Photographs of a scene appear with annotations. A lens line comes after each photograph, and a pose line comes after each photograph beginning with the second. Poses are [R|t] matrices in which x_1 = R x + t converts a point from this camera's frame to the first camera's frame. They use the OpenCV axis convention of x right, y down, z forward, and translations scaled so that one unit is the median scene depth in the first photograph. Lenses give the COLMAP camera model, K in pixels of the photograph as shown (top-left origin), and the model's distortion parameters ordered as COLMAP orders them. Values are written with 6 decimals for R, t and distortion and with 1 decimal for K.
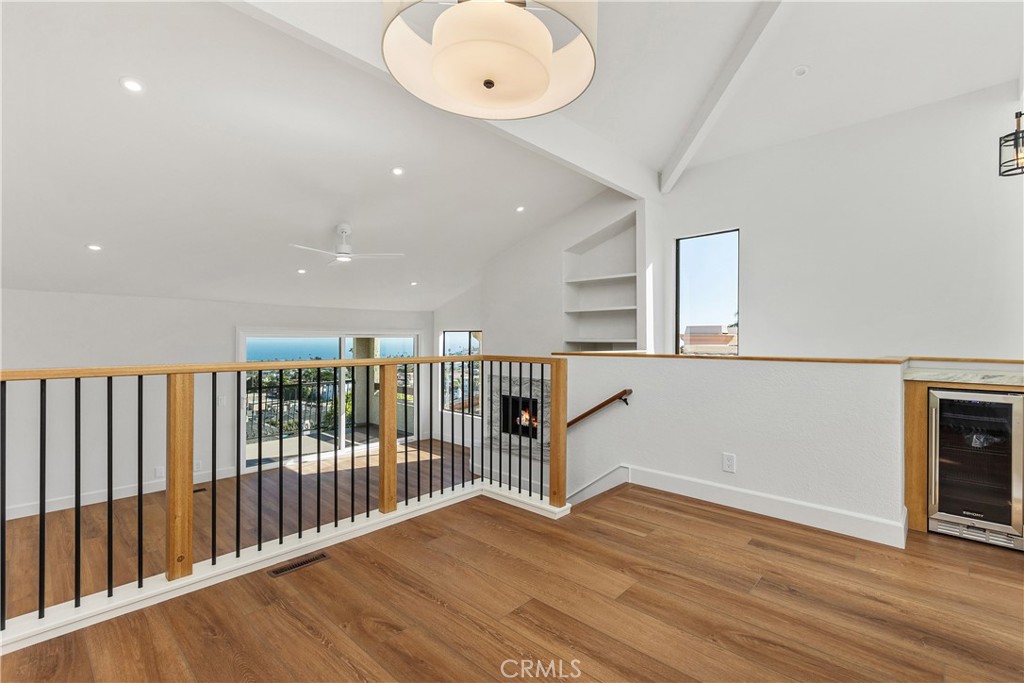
lens RADIAL K [[458.4, 0, 516.3], [0, 458.4, 339.1], [0, 0, 1]] dist [0.003746, -0.001199]
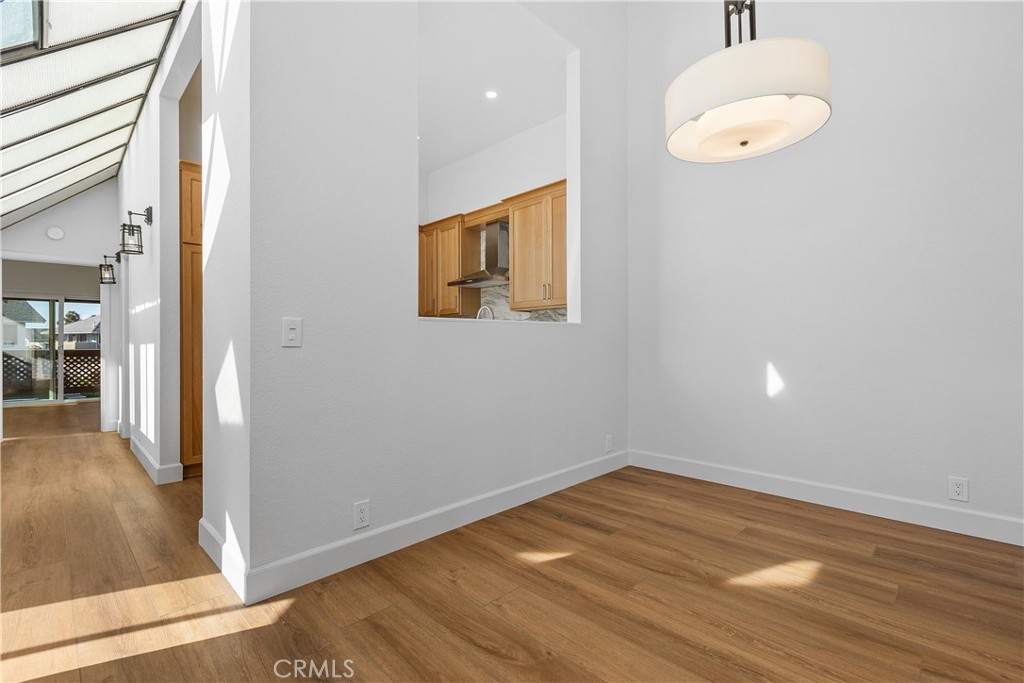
lens RADIAL K [[458.4, 0, 510.3], [0, 458.4, 343.5], [0, 0, 1]] dist [0.003746, -0.001199]
pose [[-0.998998, 0.002459, 0.044682, 0.473474], [0.002566, 0.999994, 0.002324, 0.045870], [-0.044676, 0.002437, -0.998999, 1.935956]]
